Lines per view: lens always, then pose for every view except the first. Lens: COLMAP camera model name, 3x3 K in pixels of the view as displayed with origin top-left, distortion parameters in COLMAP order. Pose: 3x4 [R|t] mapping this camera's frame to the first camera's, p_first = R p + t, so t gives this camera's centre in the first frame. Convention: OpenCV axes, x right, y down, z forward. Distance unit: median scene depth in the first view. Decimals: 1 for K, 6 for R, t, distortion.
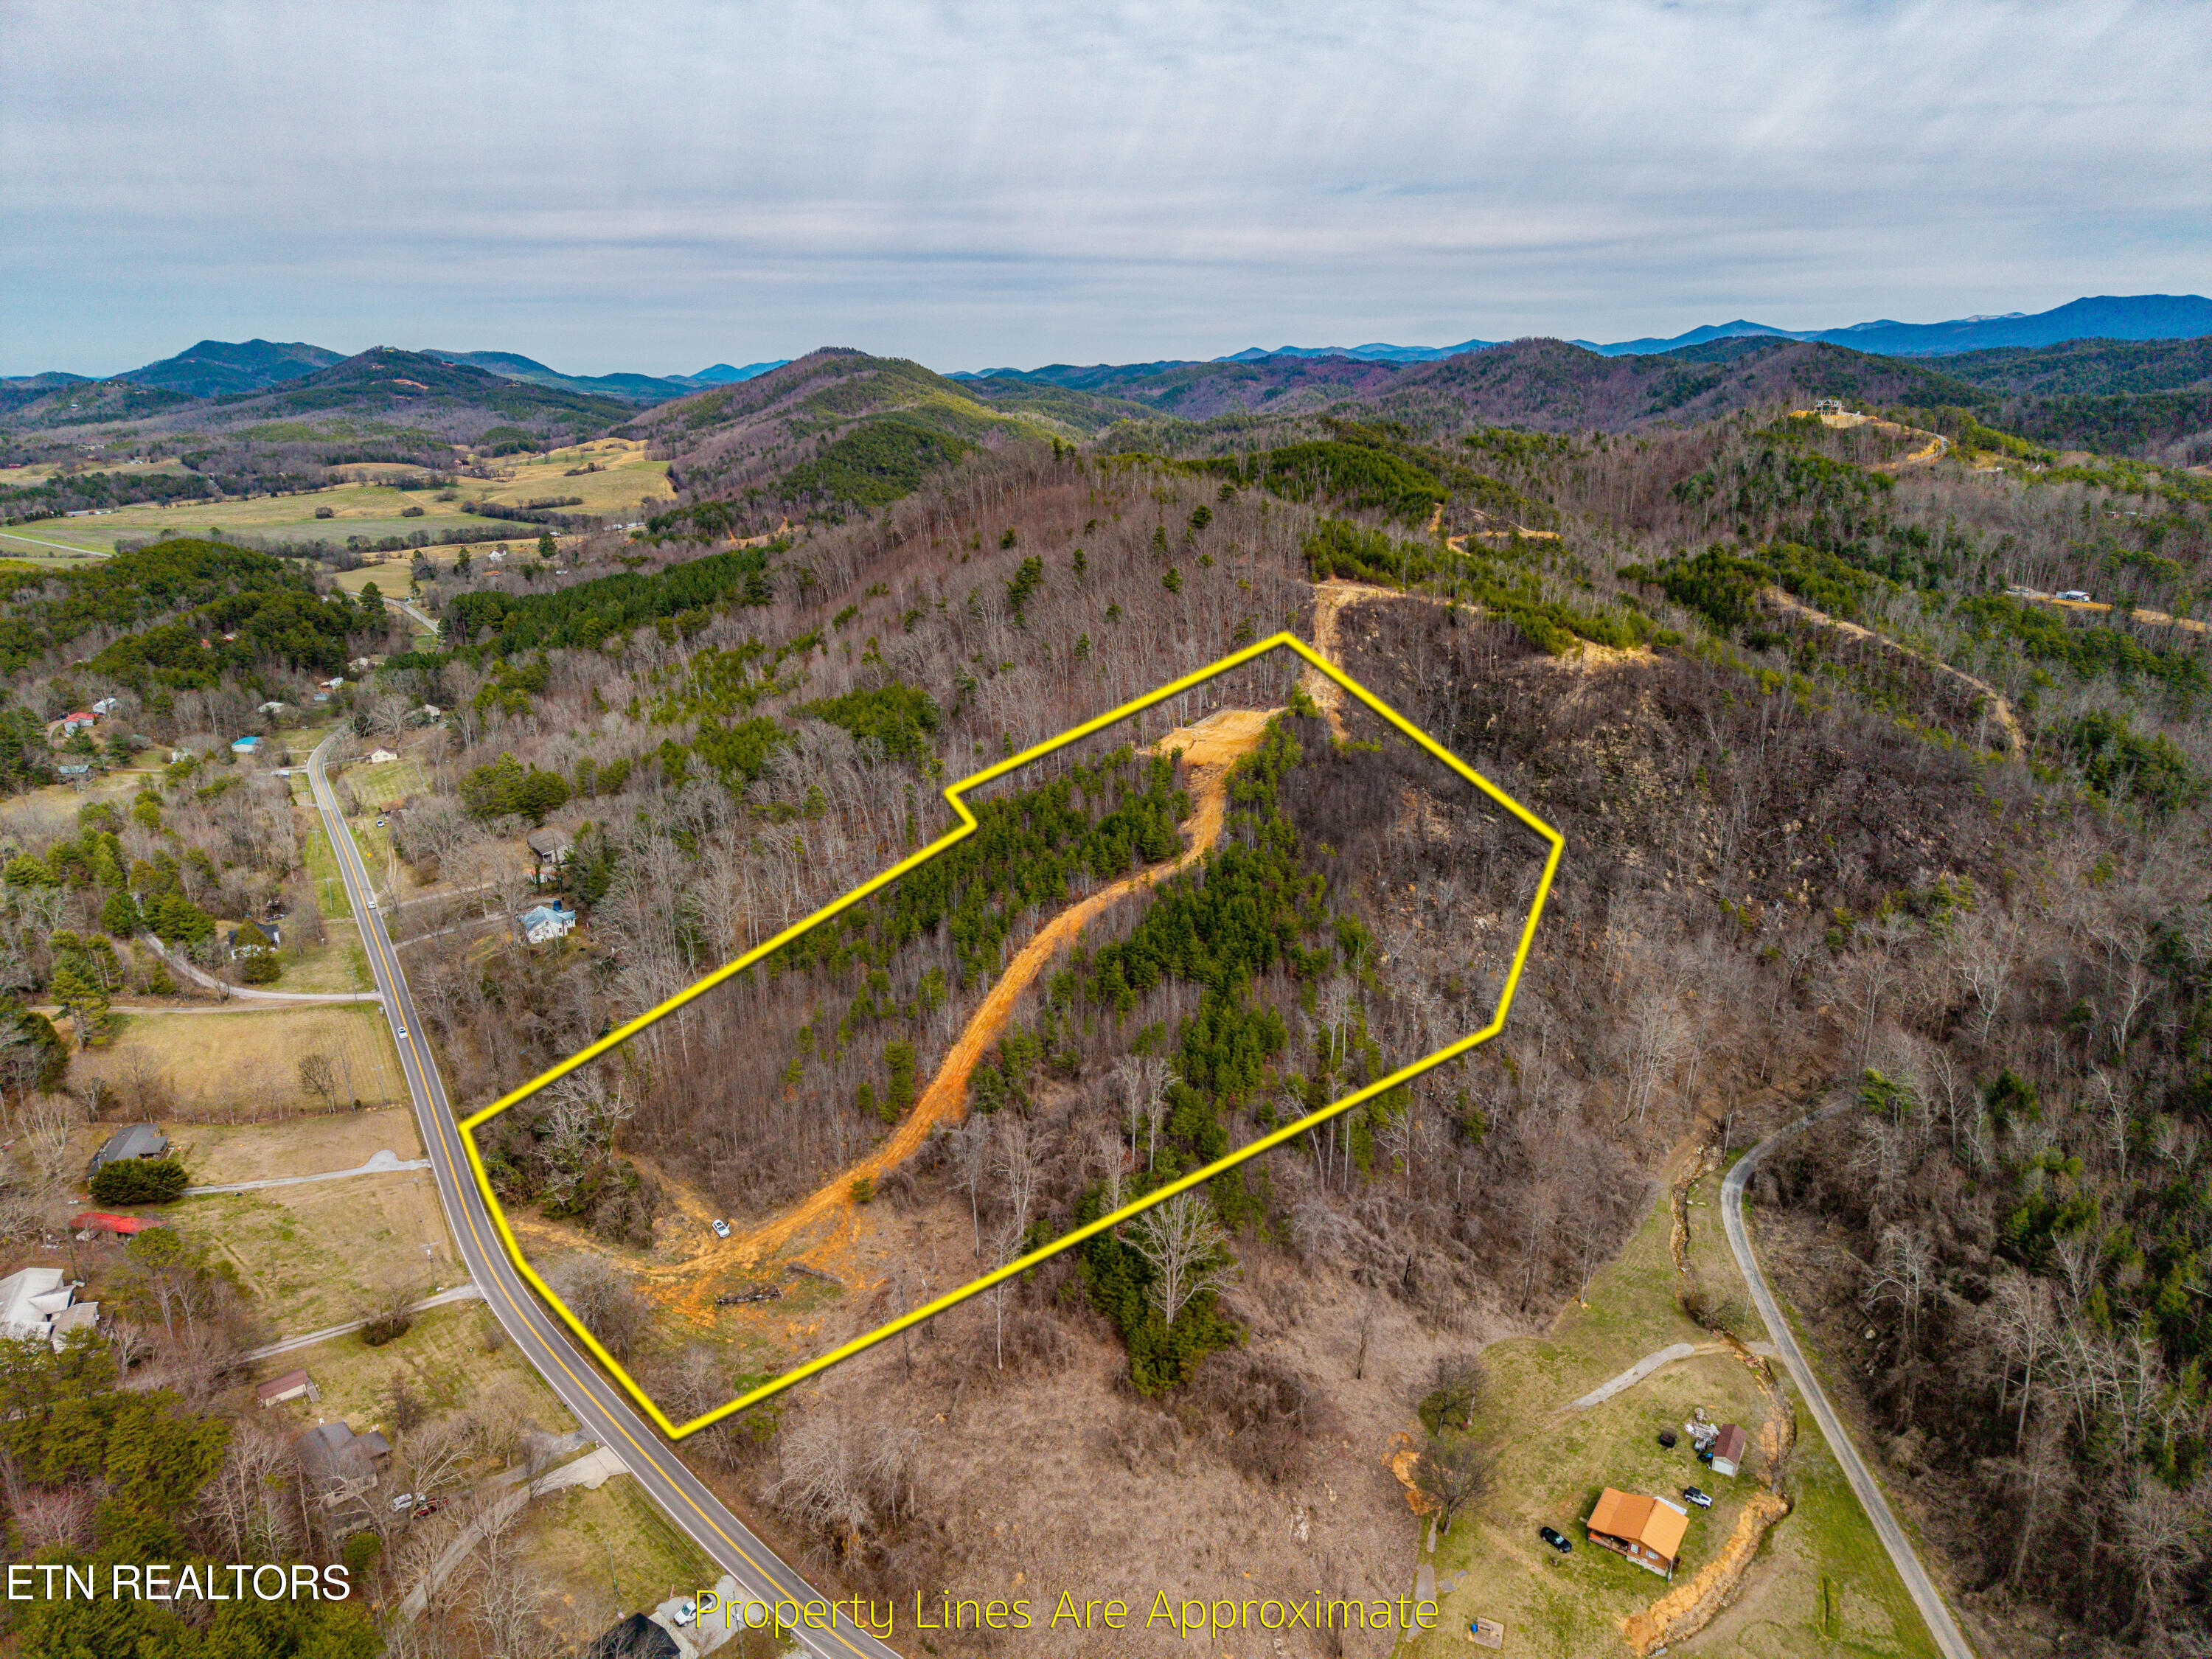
lens RADIAL K [[1477.7, 0, 1109.7], [0, 1477.7, 844.4], [0, 0, 1]] dist [0.035822, -0.038116]
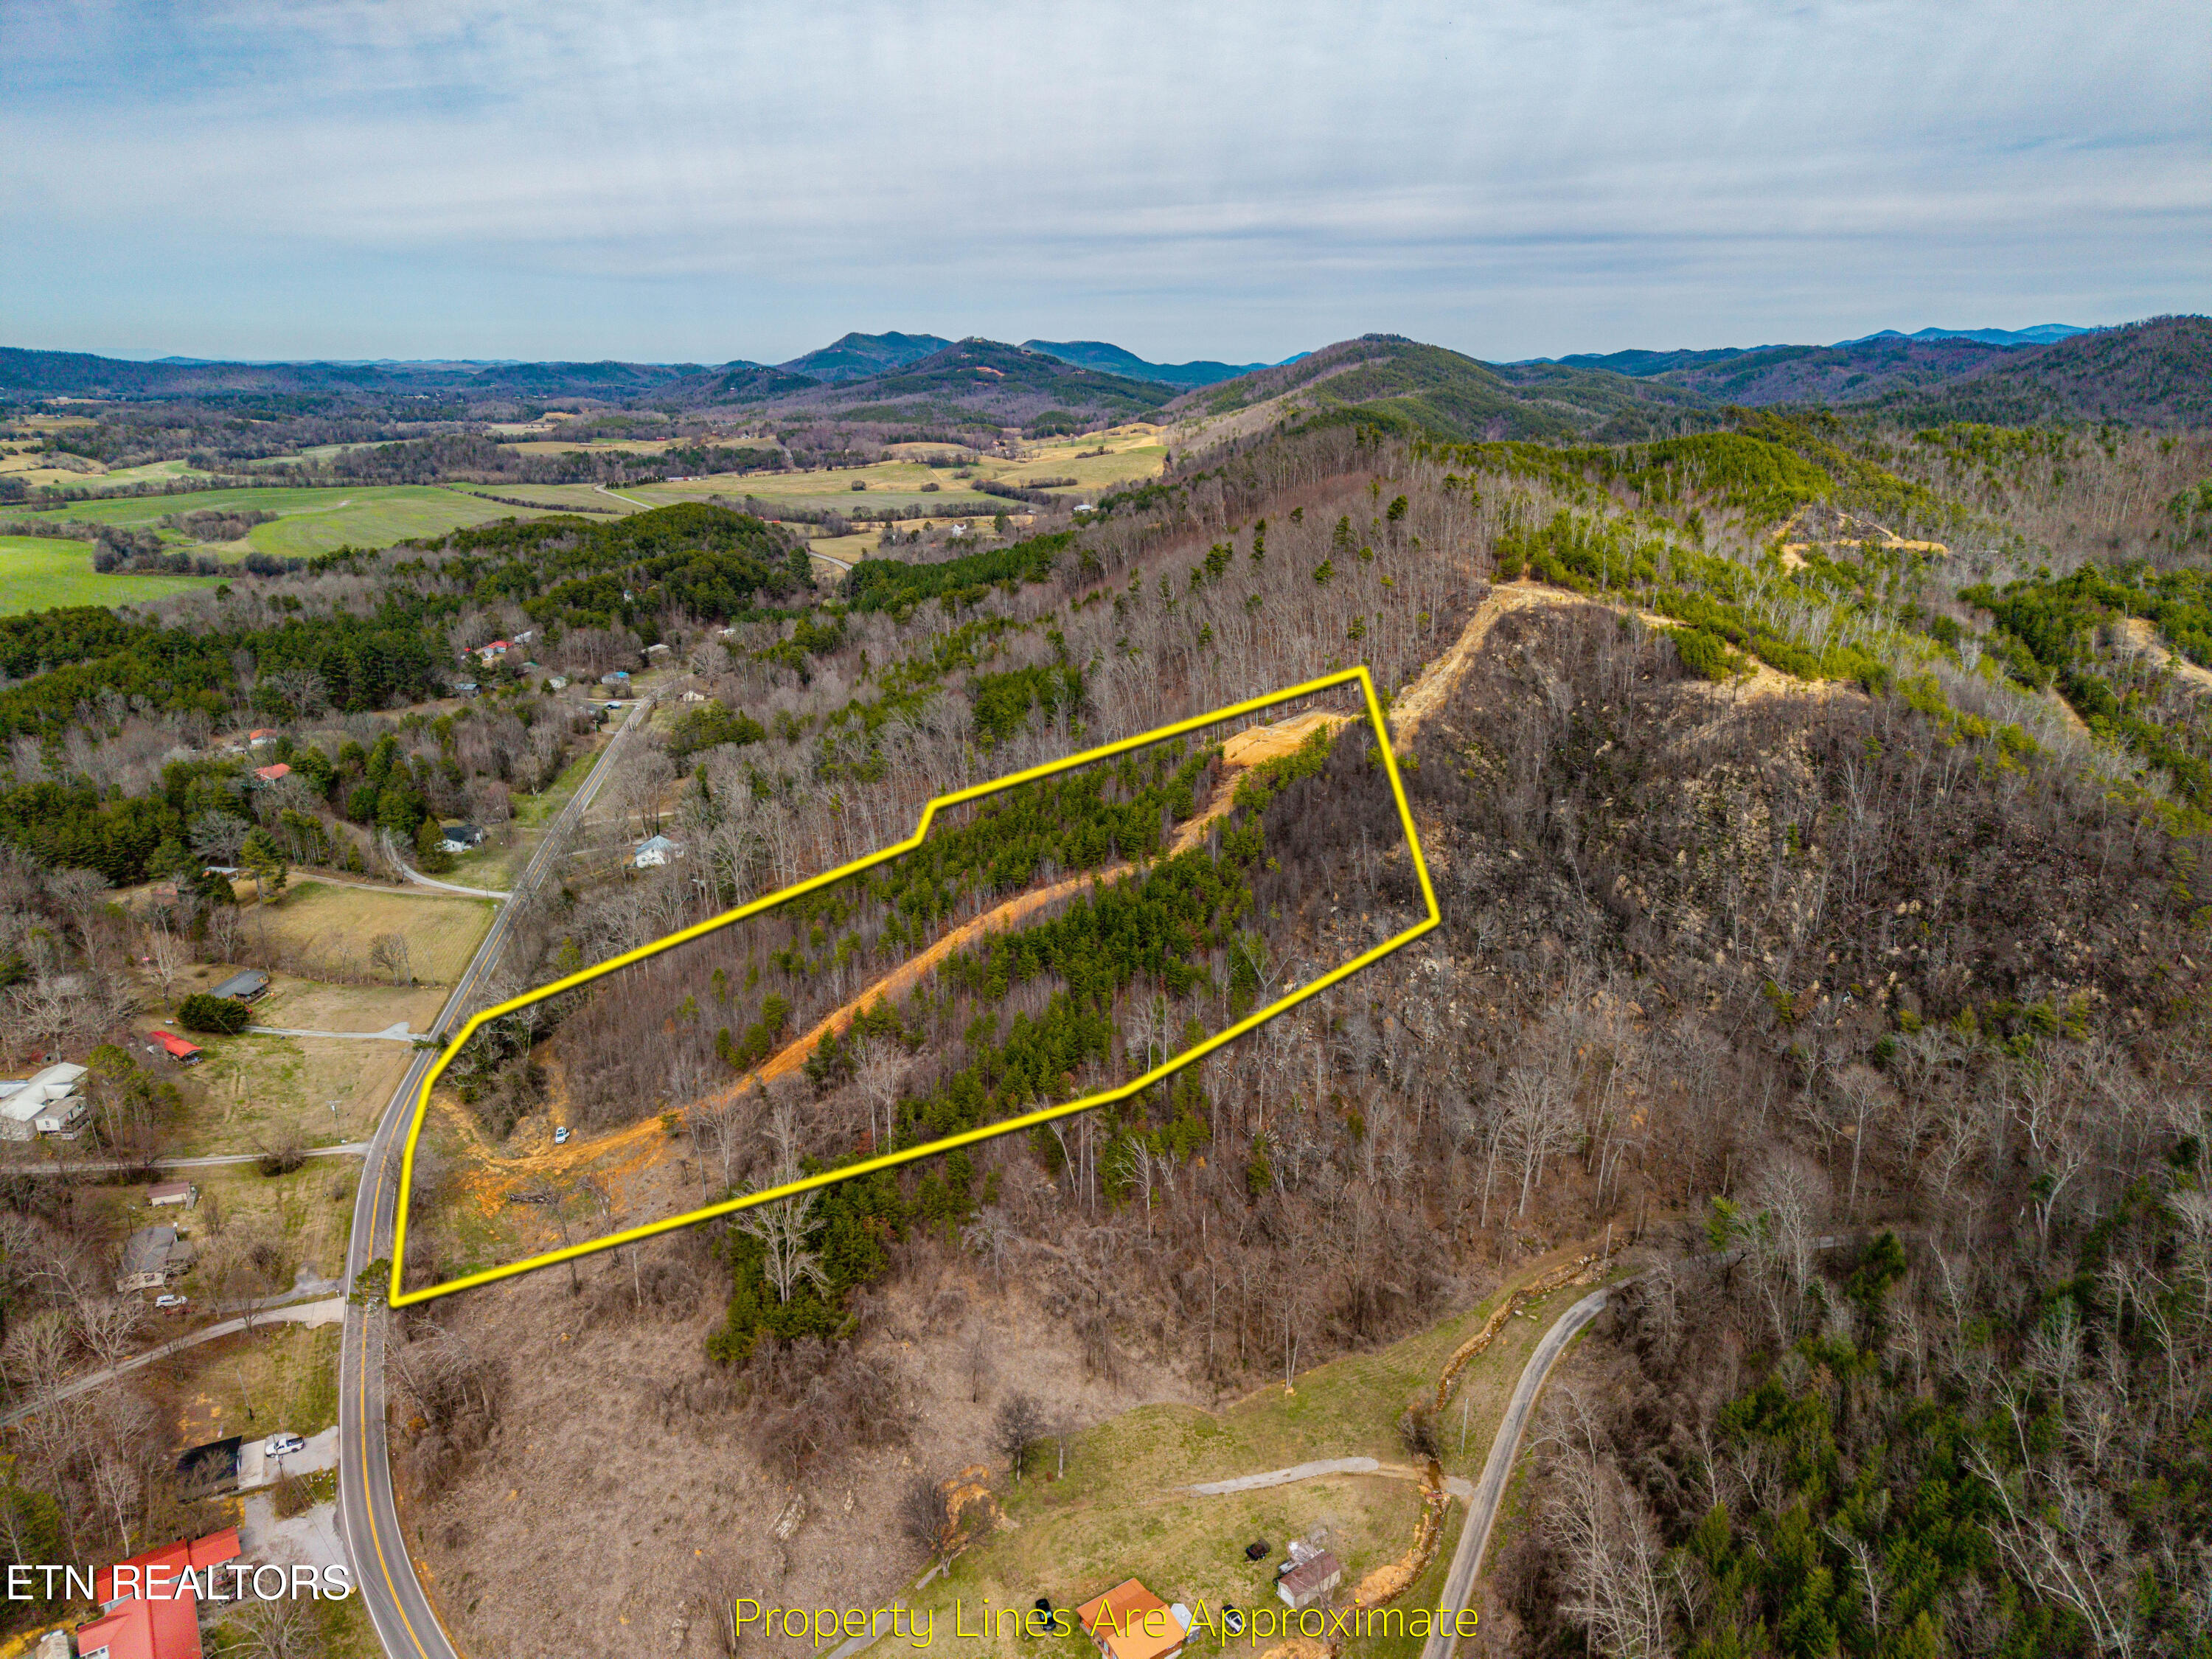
lens RADIAL K [[1477.7, 0, 1105.3], [0, 1477.7, 851.2], [0, 0, 1]] dist [0.035822, -0.038116]
pose [[0.930725, 0.114835, -0.347223, 0.261476], [-0.110773, 0.993343, 0.031597, -0.015888], [0.348540, 0.009055, 0.937250, 0.062680]]
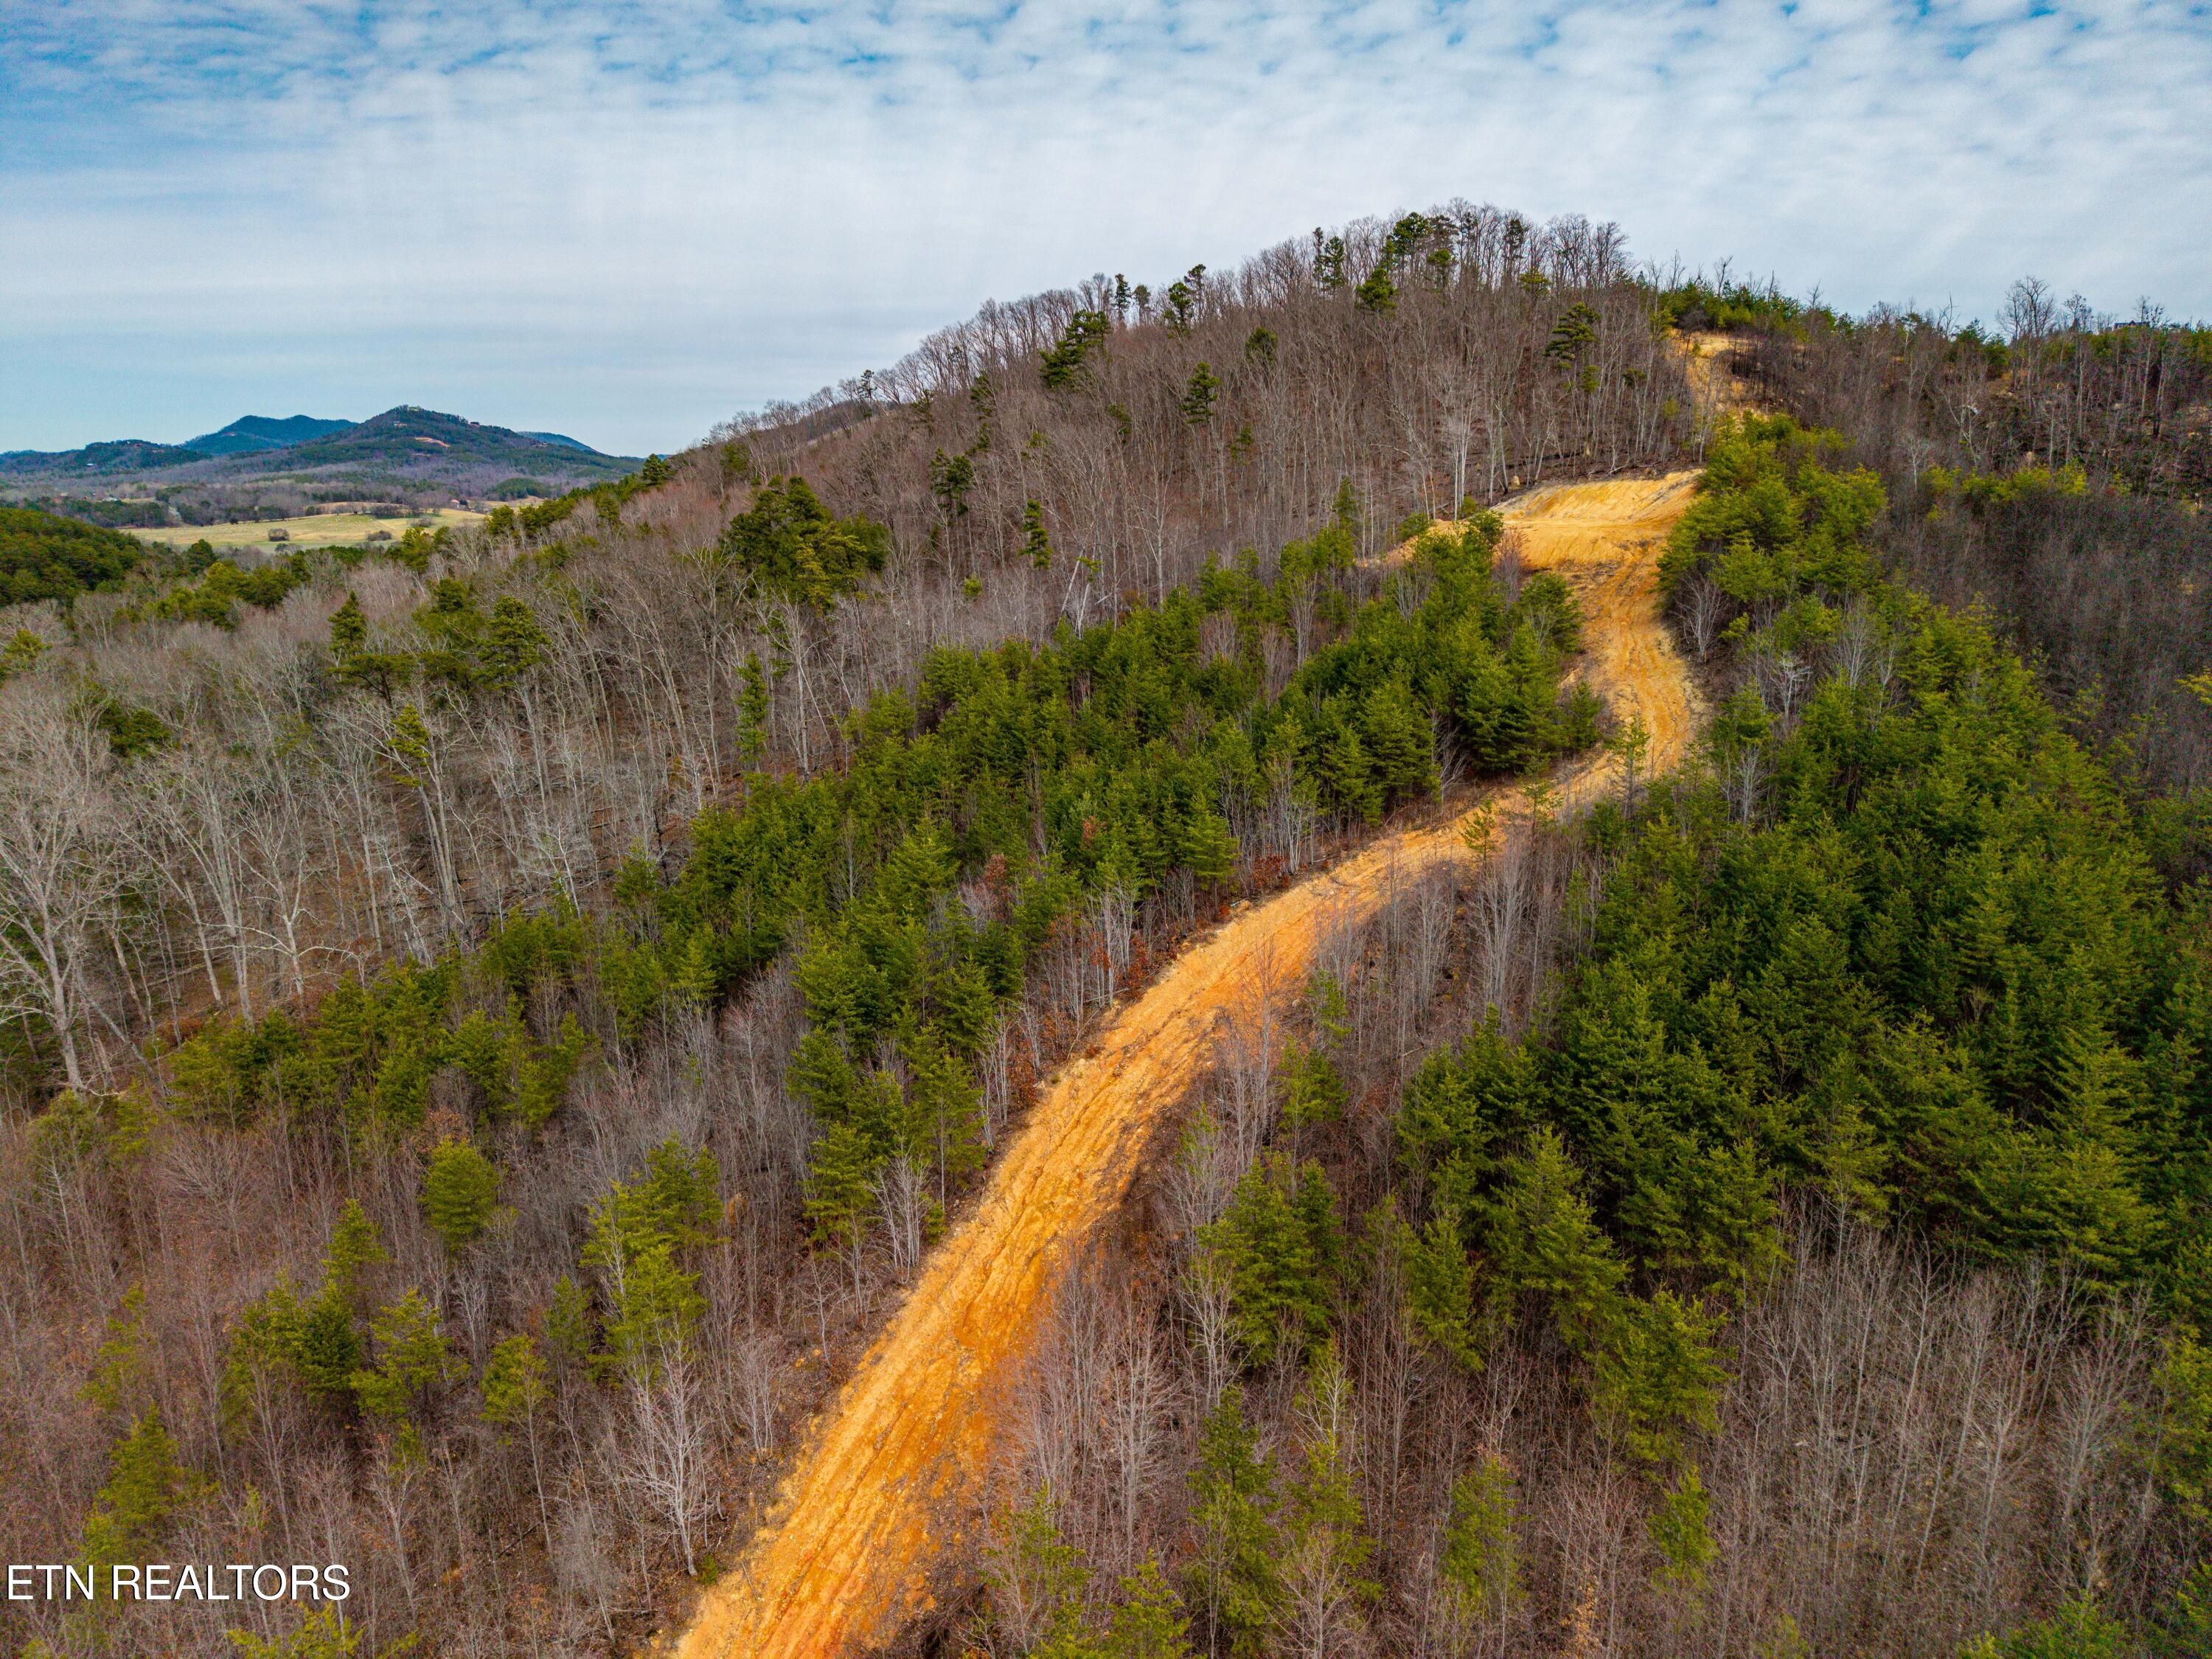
lens RADIAL K [[1477.7, 0, 1115.2], [0, 1477.7, 836.3], [0, 0, 1]] dist [0.035822, -0.038116]
pose [[0.999755, 0.010381, -0.019551, -0.032698], [-0.011621, 0.997853, -0.064457, 0.033611], [0.018840, 0.064668, 0.997729, 0.514854]]
